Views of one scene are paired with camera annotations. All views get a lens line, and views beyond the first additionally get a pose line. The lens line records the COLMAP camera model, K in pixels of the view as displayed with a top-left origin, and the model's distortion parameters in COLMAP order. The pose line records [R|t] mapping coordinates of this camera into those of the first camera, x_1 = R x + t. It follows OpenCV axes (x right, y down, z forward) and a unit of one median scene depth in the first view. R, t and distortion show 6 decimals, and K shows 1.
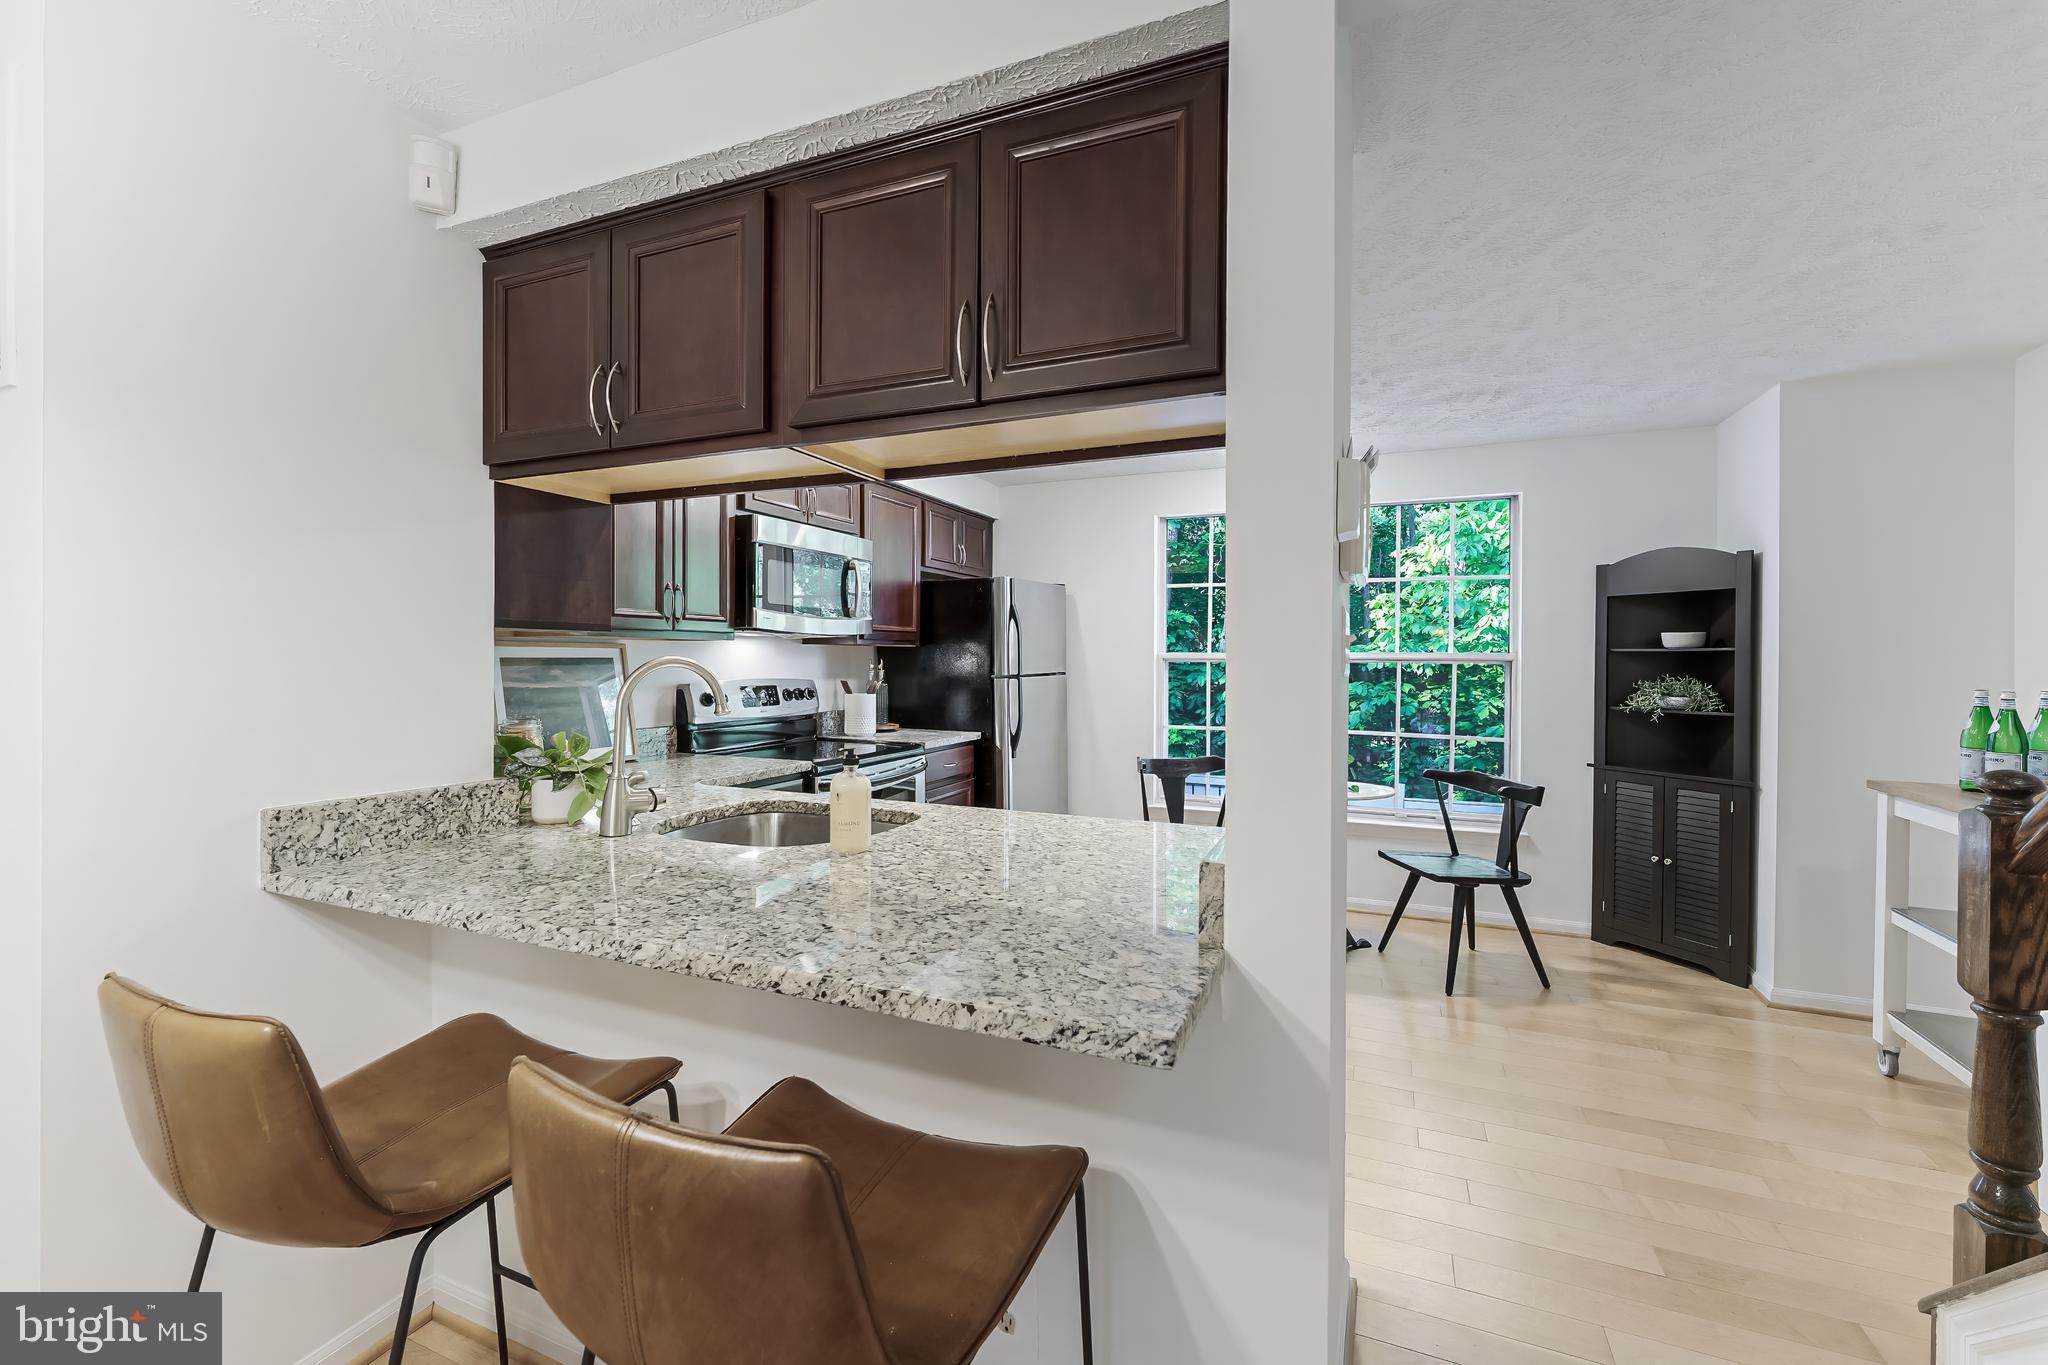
lens RADIAL K [[837.5, 0, 1023.6], [0, 837.5, 664.0], [0, 0, 1]] dist [-0.000357, -0.000218]
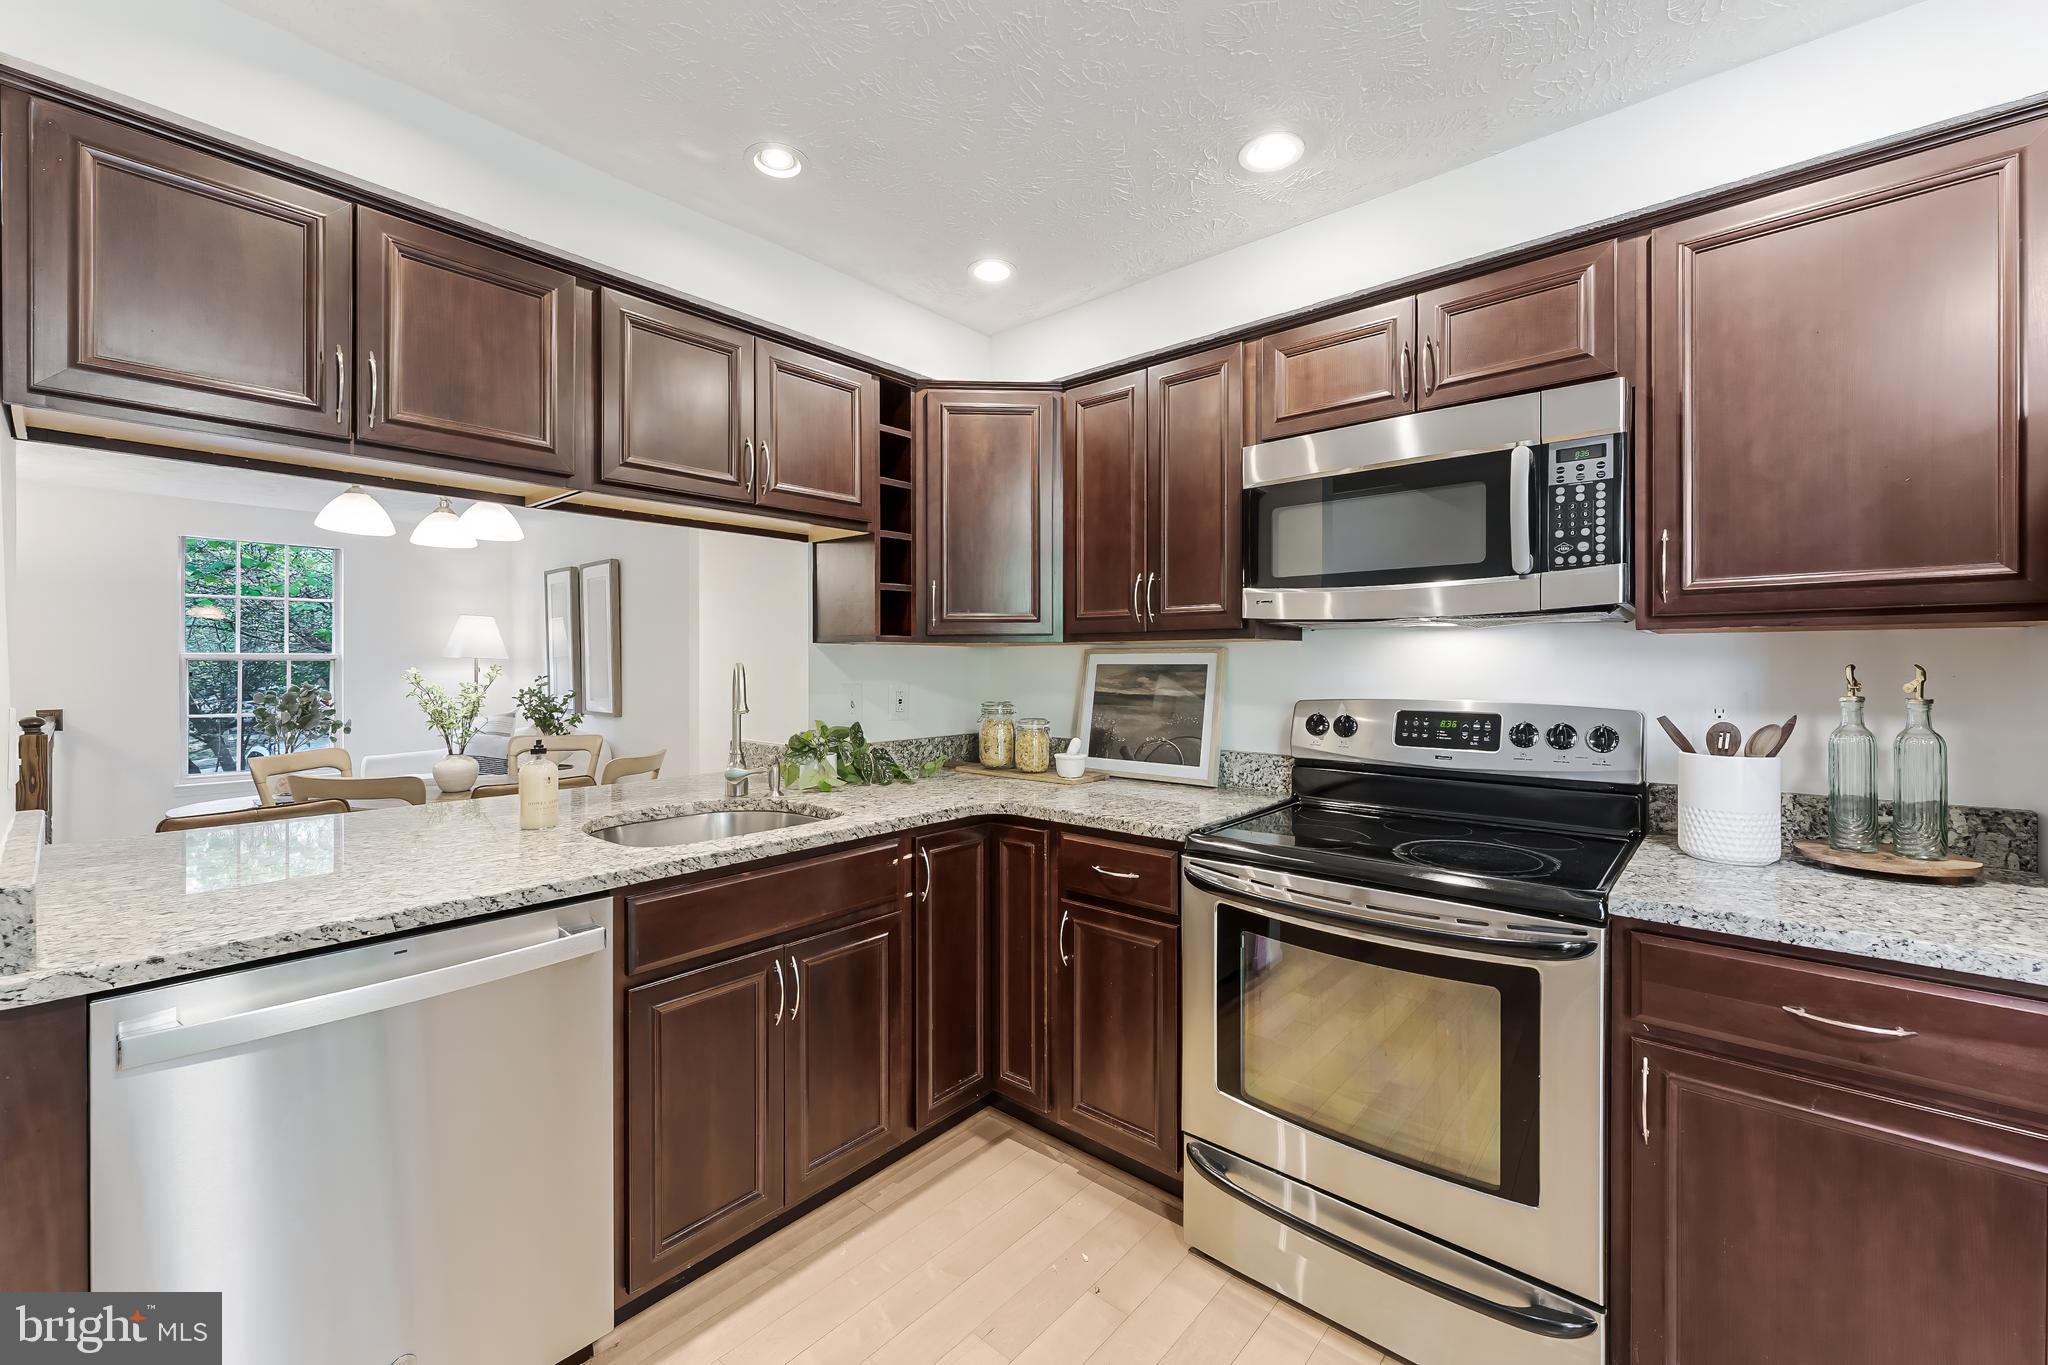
lens RADIAL K [[825.7, 0, 1030.8], [0, 825.7, 666.2], [0, 0, 1]] dist [-0.000591, -0.000065]
pose [[-0.300717, -0.001450, -0.953712, 0.318643], [-0.008062, 0.999967, 0.001022, -0.004287], [0.953679, 0.007996, -0.300719, 0.928534]]
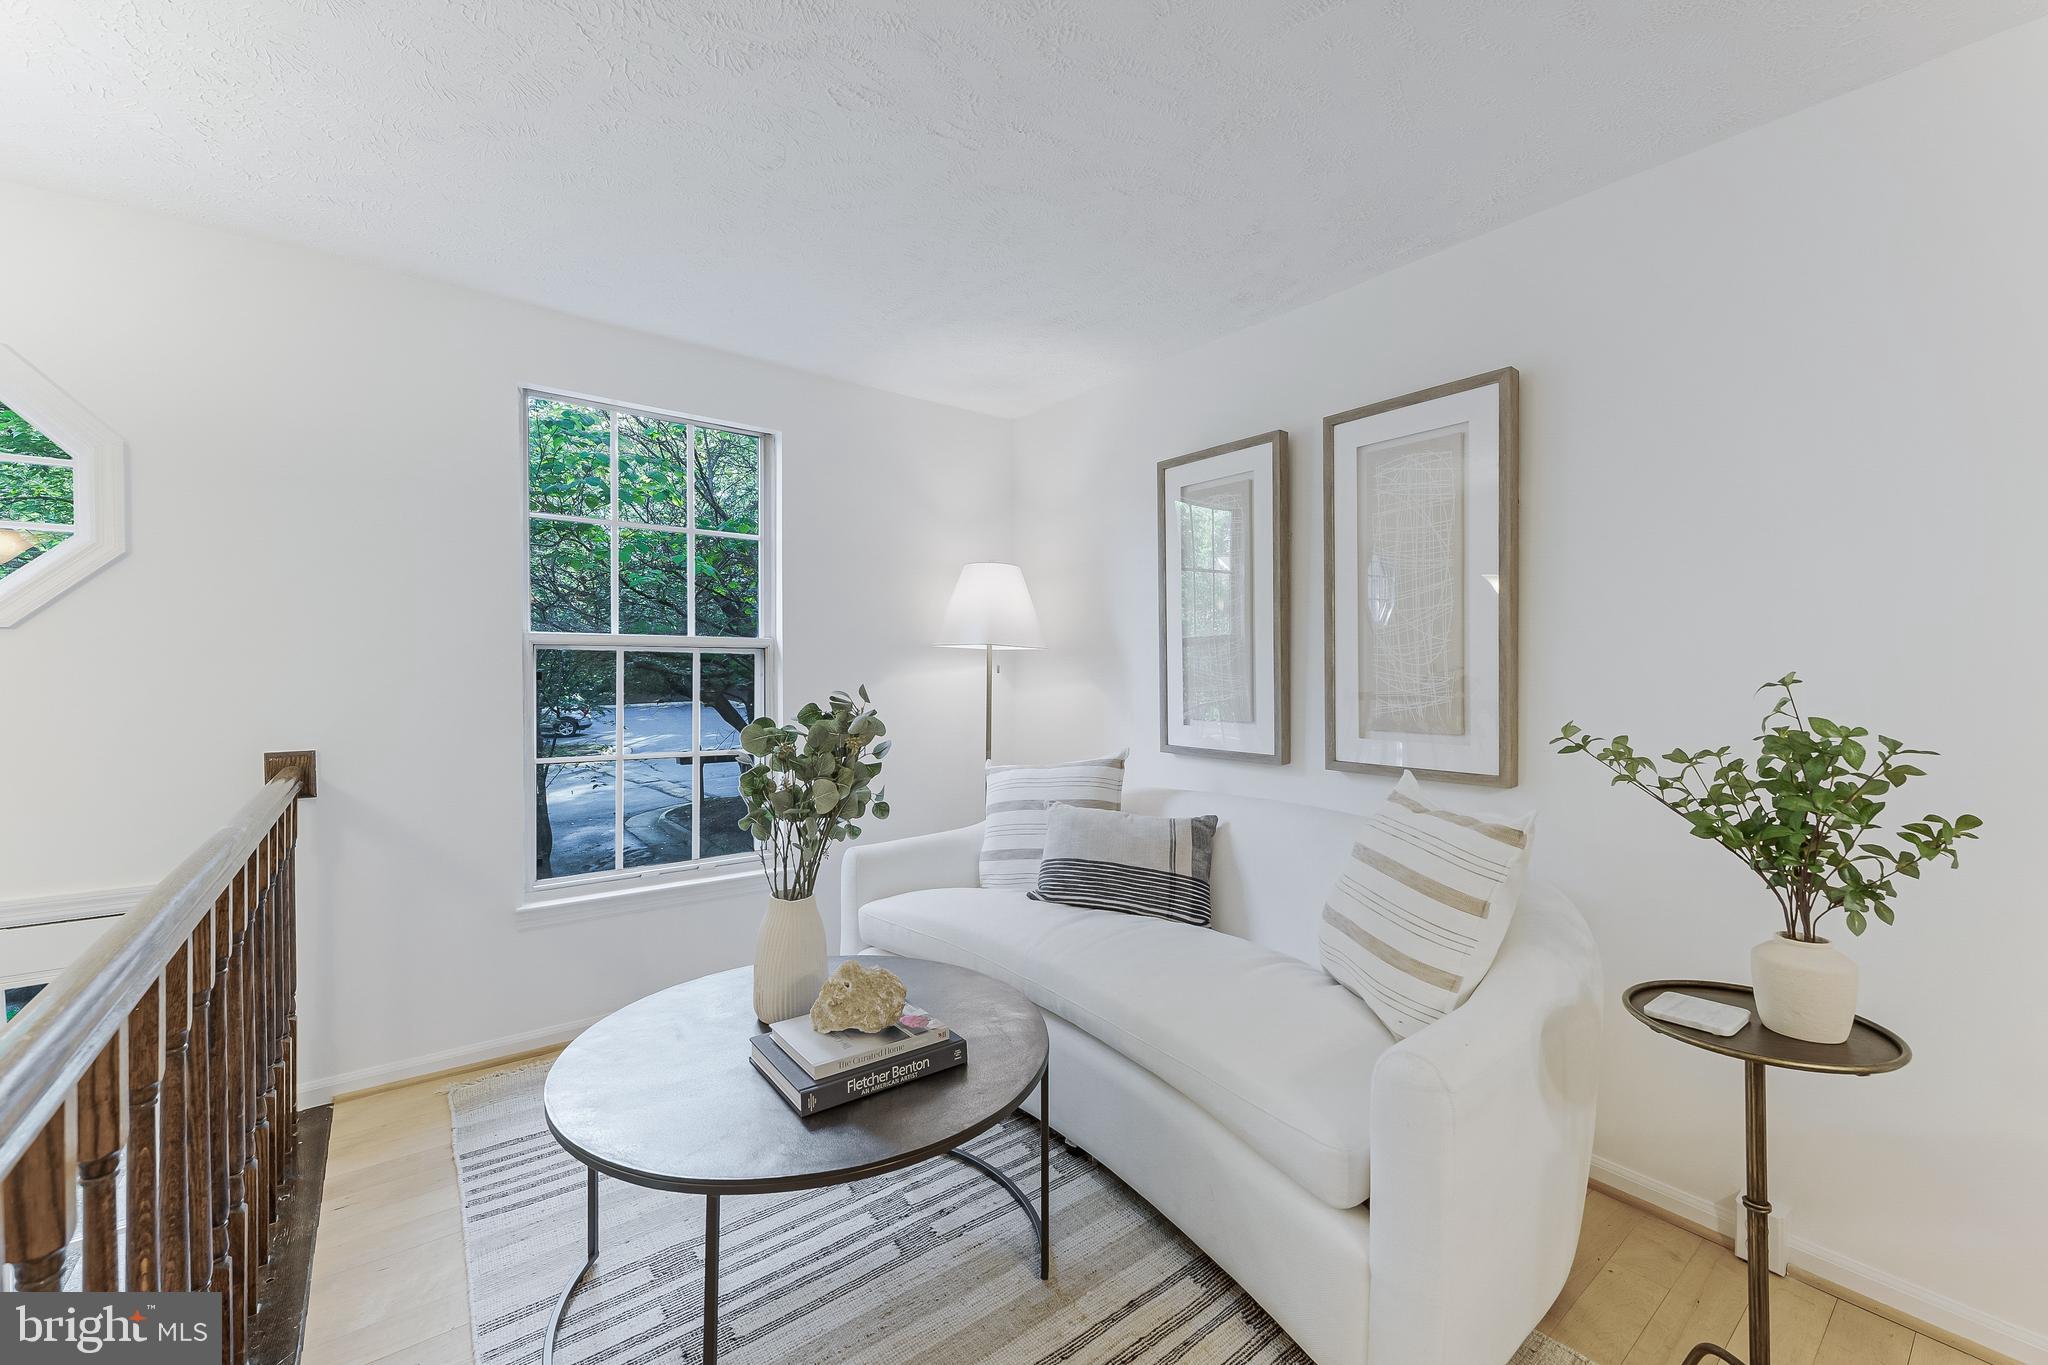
lens RADIAL K [[812.3, 0, 1031.1], [0, 812.3, 685.4], [0, 0, 1]] dist [0.000147, 0.000046]
pose [[-0.472251, 0.009405, -0.881414, -0.252641], [-0.006740, 0.999875, 0.014281, 0.020249], [0.881438, 0.012685, -0.472129, -0.319290]]
